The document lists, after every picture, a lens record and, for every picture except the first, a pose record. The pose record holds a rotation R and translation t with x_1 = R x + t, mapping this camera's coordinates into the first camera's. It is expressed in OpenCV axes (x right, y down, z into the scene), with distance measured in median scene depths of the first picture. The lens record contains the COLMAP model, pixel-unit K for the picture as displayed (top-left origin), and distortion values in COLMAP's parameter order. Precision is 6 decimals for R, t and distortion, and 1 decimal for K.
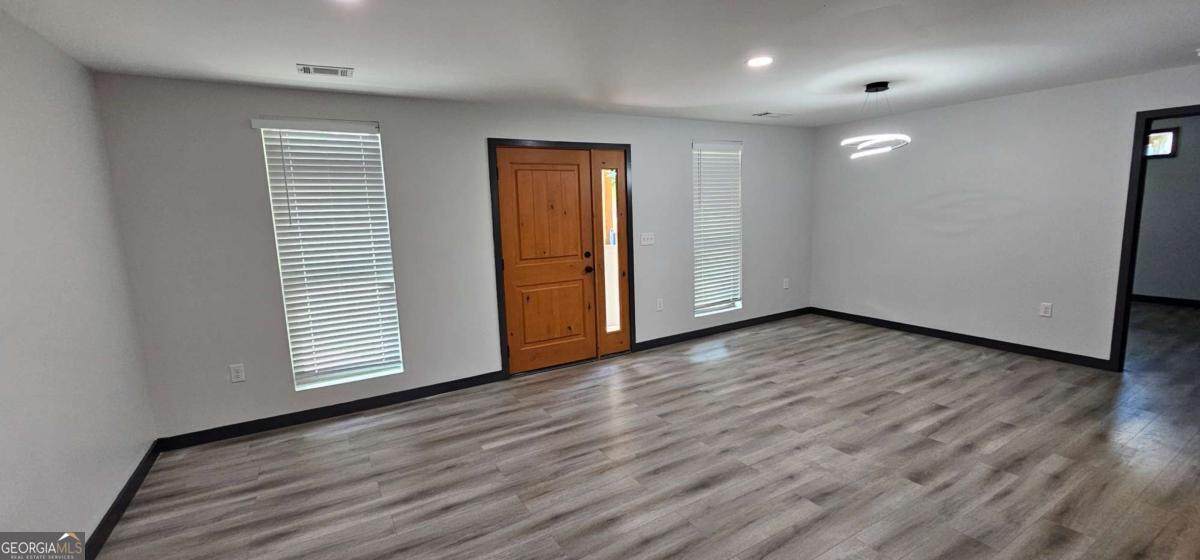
lens RADIAL K [[490.7, 0, 605.1], [0, 490.7, 279.0], [0, 0, 1]] dist [0.000220, 0.000084]
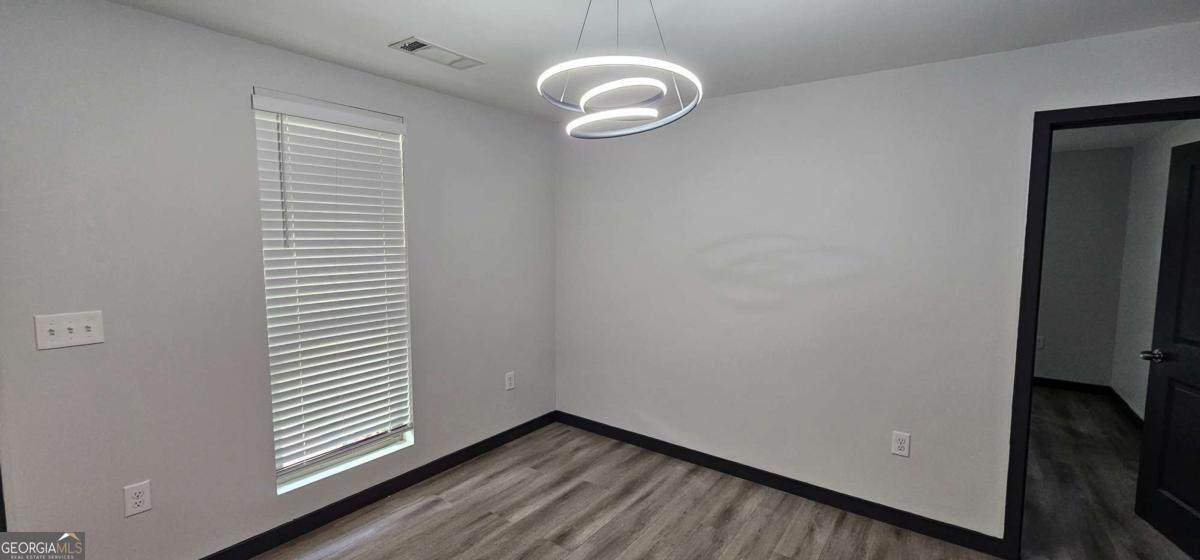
lens RADIAL K [[490.7, 0, 605.1], [0, 490.7, 279.0], [0, 0, 1]] dist [0.000220, 0.000084]
pose [[0.922464, 0.008092, 0.385999, 0.381481], [0.015487, 0.998200, -0.057936, -0.114386], [-0.385773, 0.059422, 0.920678, 0.646768]]
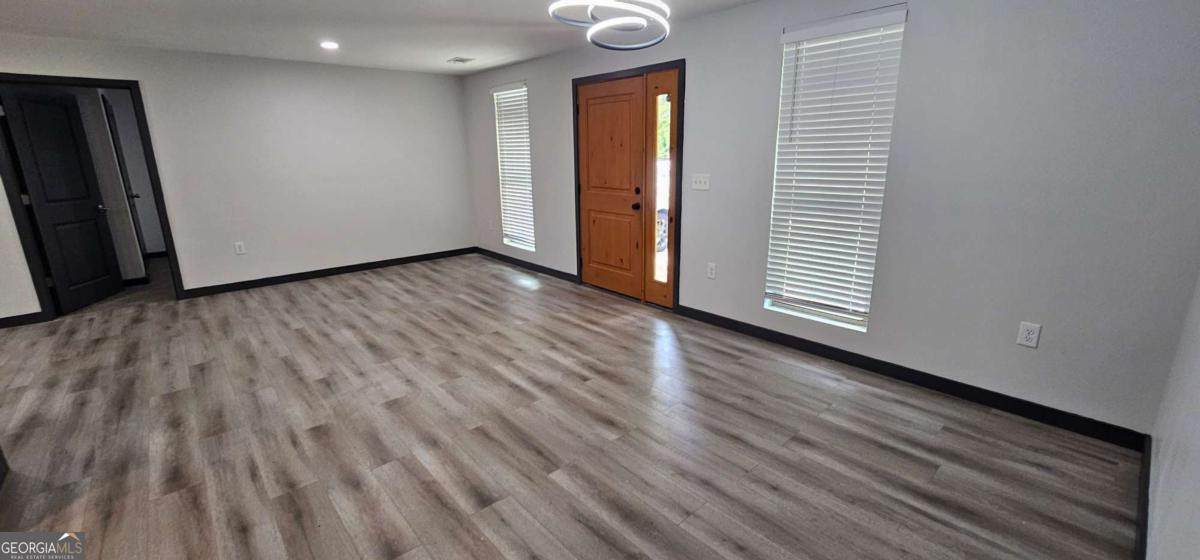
lens RADIAL K [[490.7, 0, 605.1], [0, 490.7, 279.0], [0, 0, 1]] dist [0.000220, 0.000084]
pose [[0.186607, 0.281619, -0.941206, 1.042022], [-0.133027, 0.956454, 0.259806, -0.145321], [0.973387, 0.076725, 0.215944, 0.867185]]
